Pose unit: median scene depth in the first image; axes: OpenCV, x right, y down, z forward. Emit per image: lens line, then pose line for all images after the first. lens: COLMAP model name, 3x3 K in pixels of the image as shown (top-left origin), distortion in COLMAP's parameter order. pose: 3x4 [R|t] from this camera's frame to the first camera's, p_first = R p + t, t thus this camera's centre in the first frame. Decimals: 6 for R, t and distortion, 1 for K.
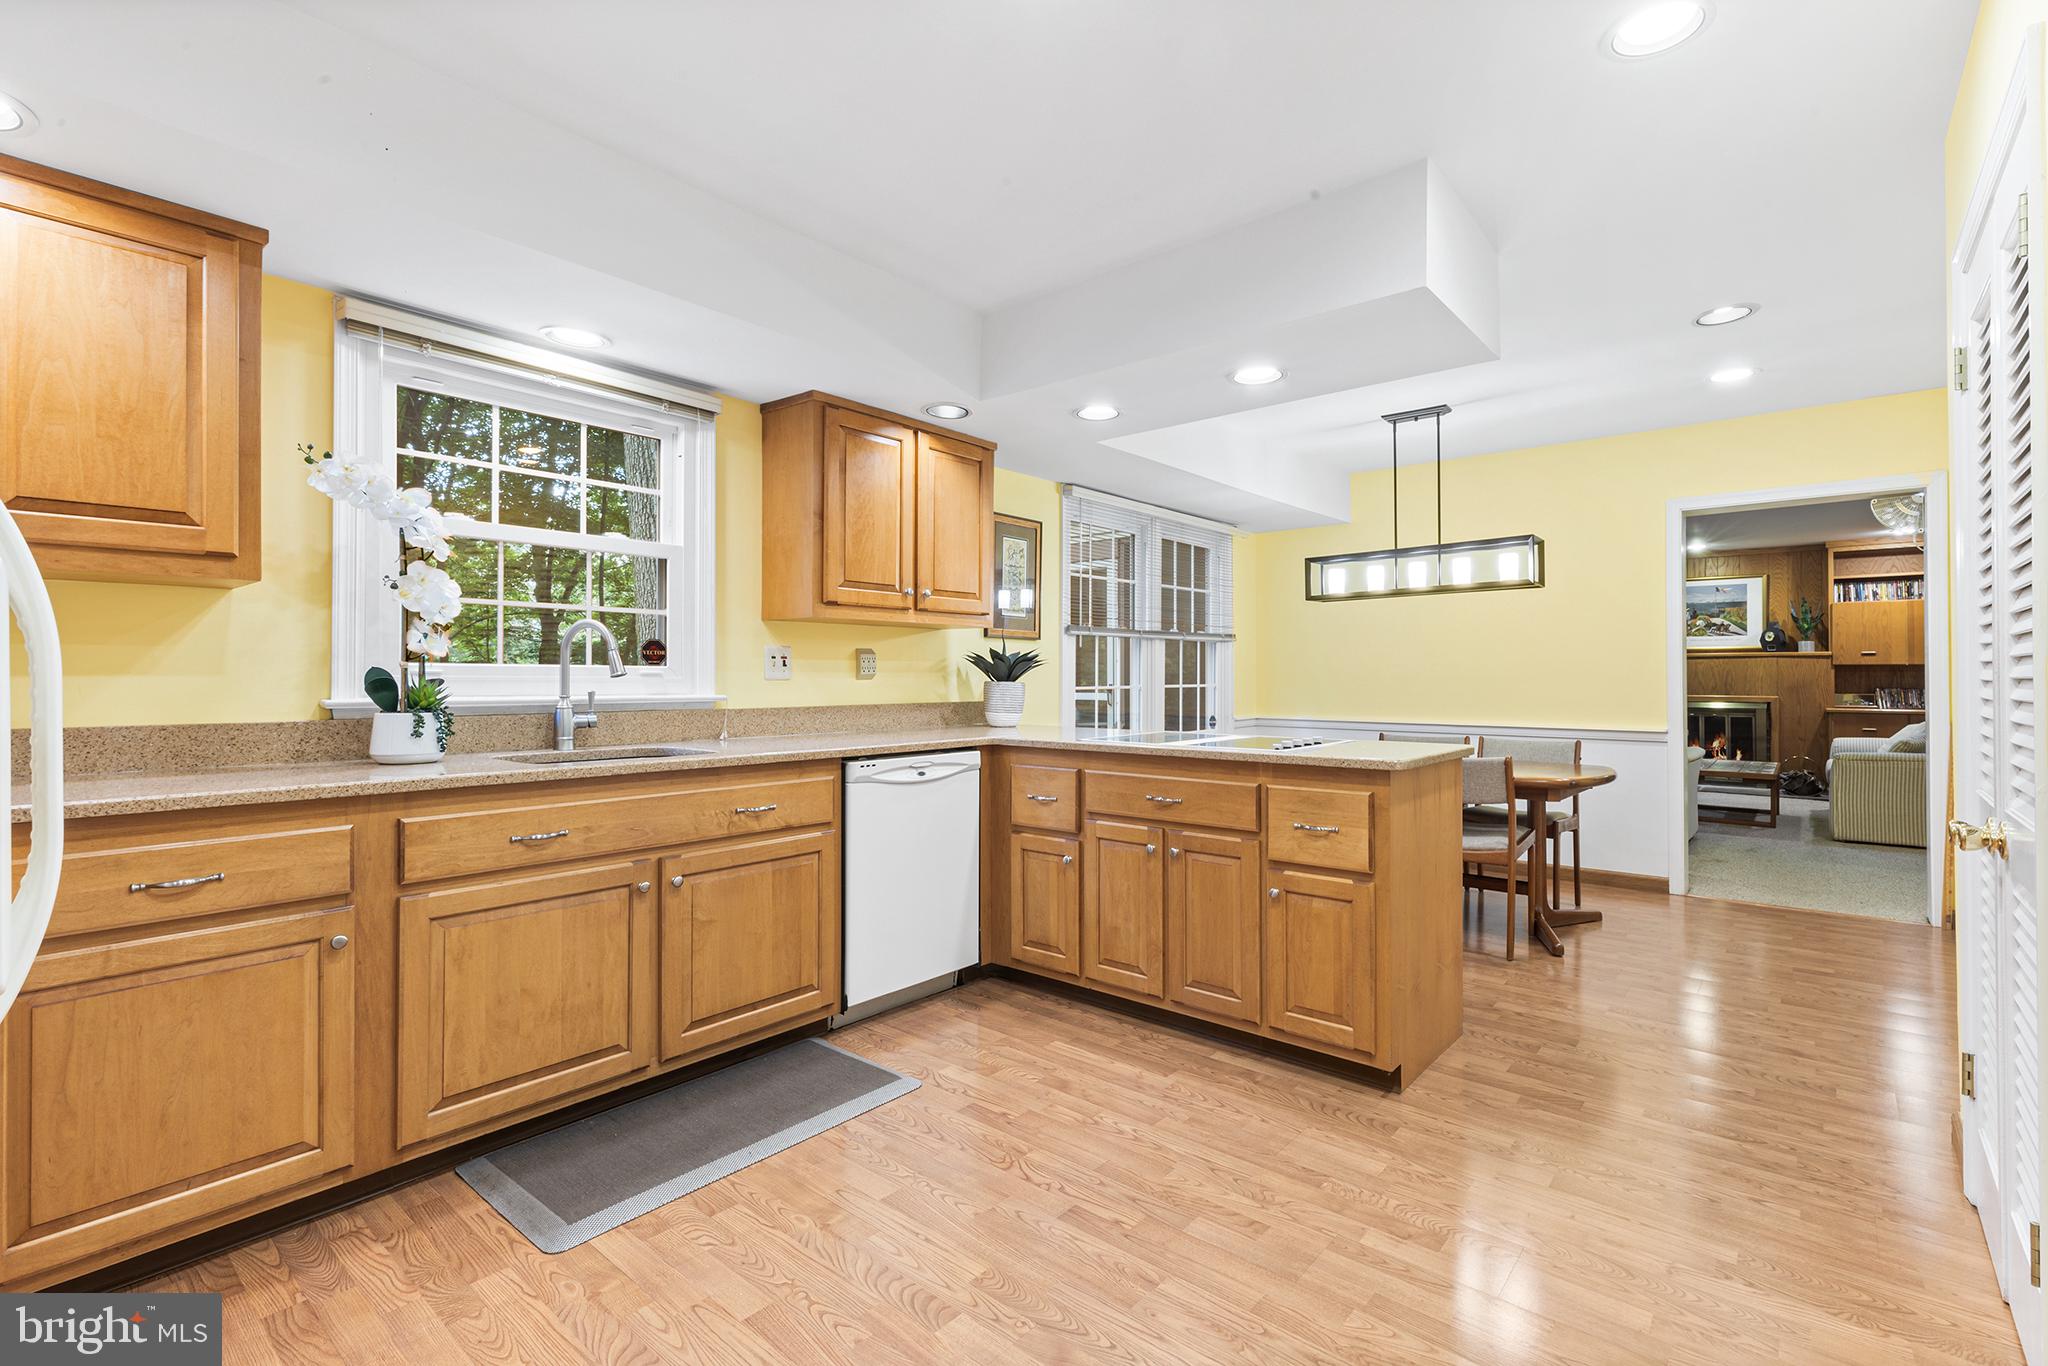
lens RADIAL K [[932.1, 0, 1022.6], [0, 932.1, 672.5], [0, 0, 1]] dist [0.002341, 0.000075]
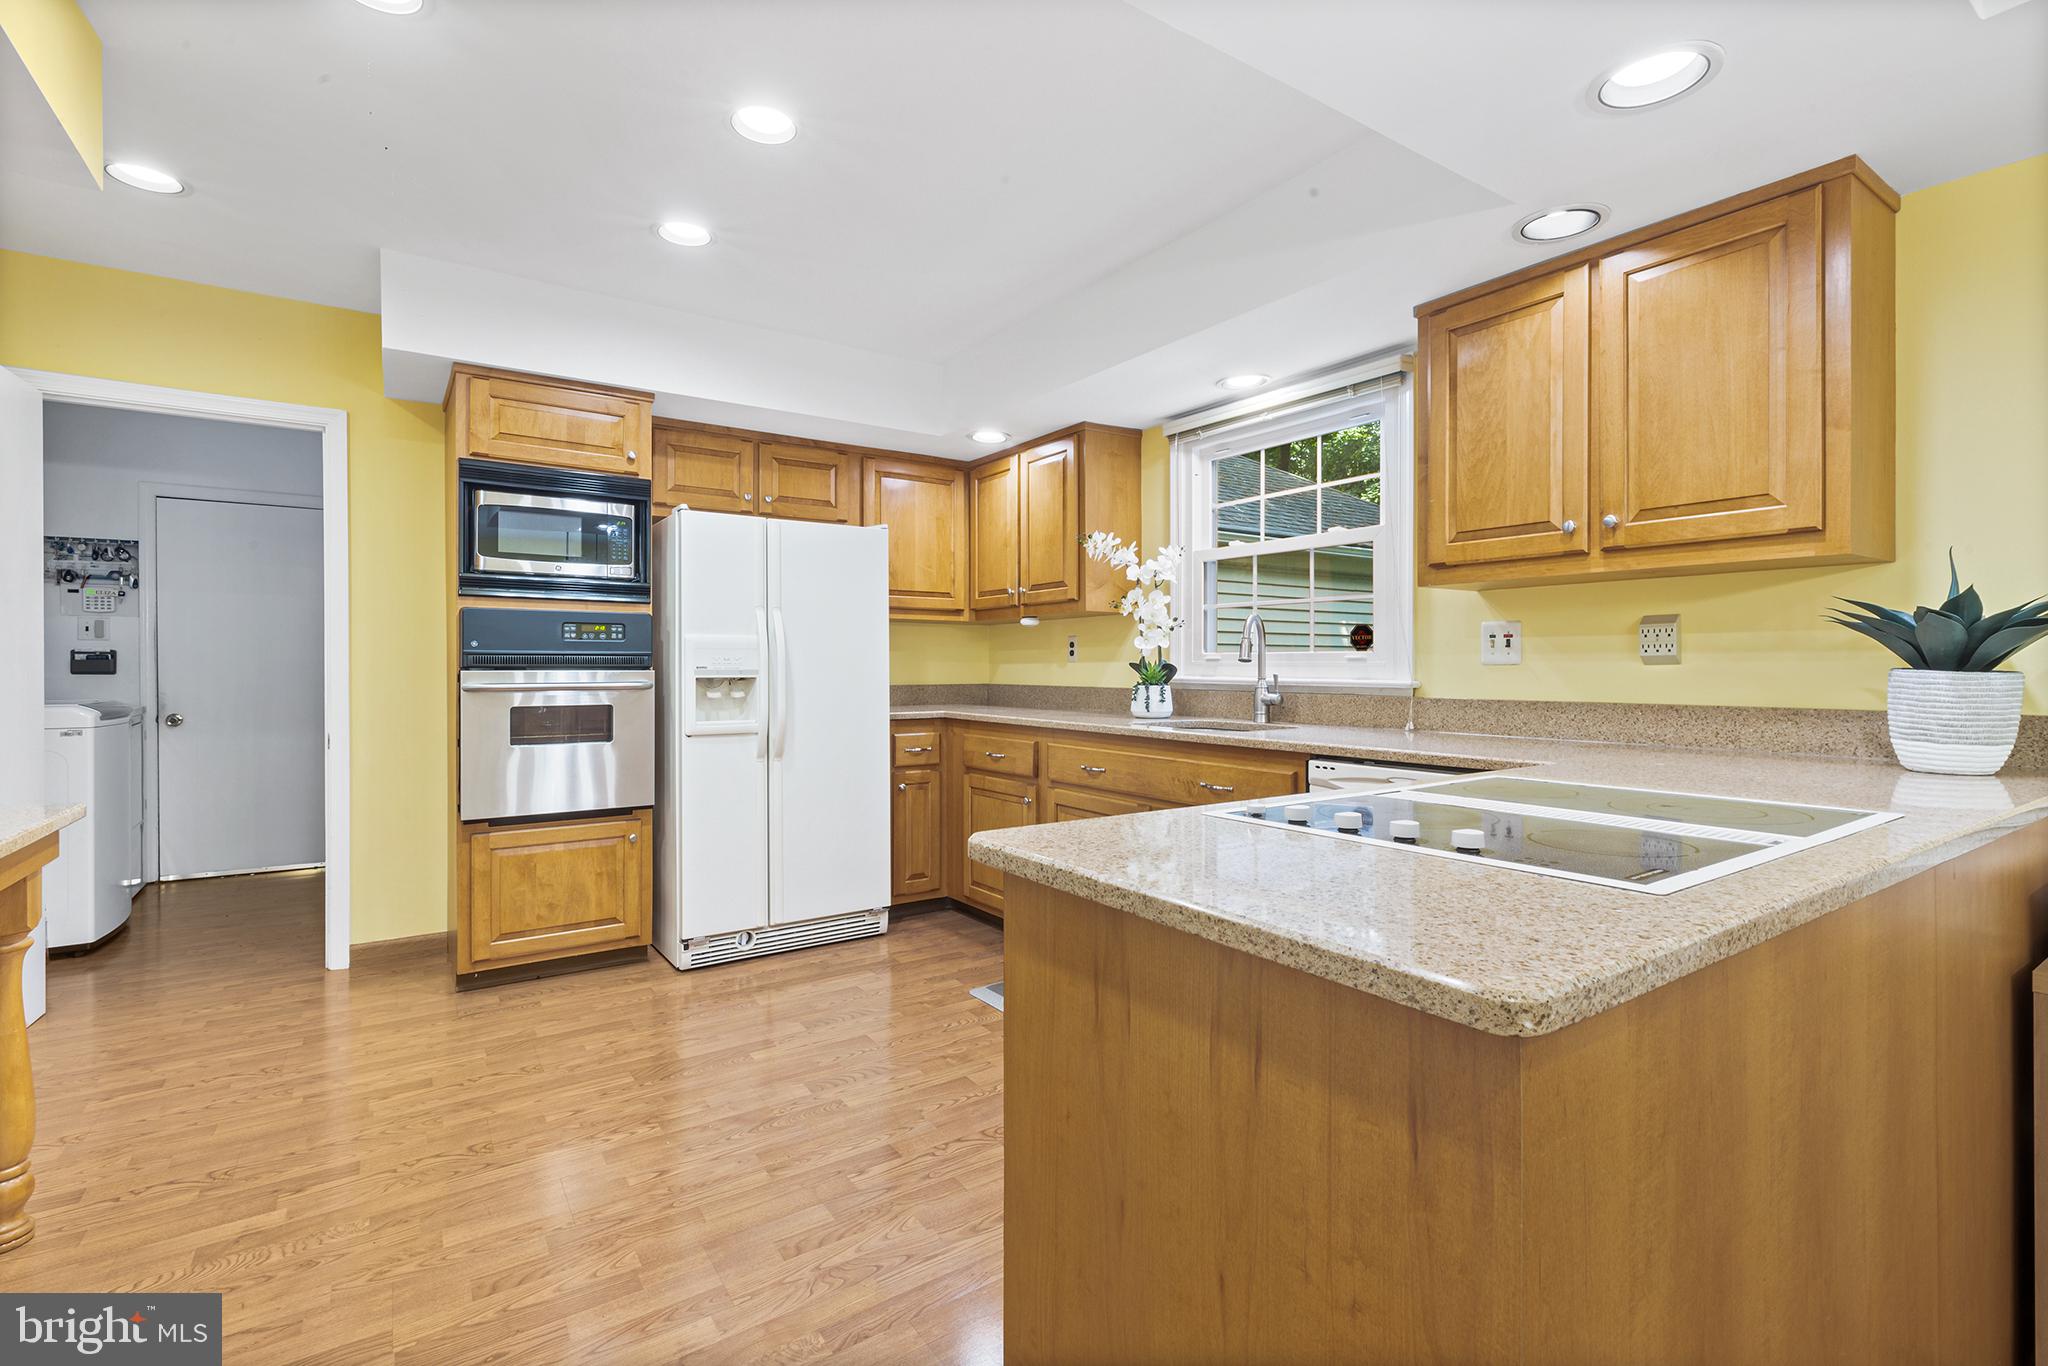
lens RADIAL K [[932.1, 0, 1026.6], [0, 932.1, 677.5], [0, 0, 1]] dist [0.002341, 0.000075]
pose [[-0.263046, 0.013340, -0.964691, 0.749699], [0.006429, 0.999906, 0.012074, 0.008145], [0.964762, -0.003026, -0.263107, 1.022314]]
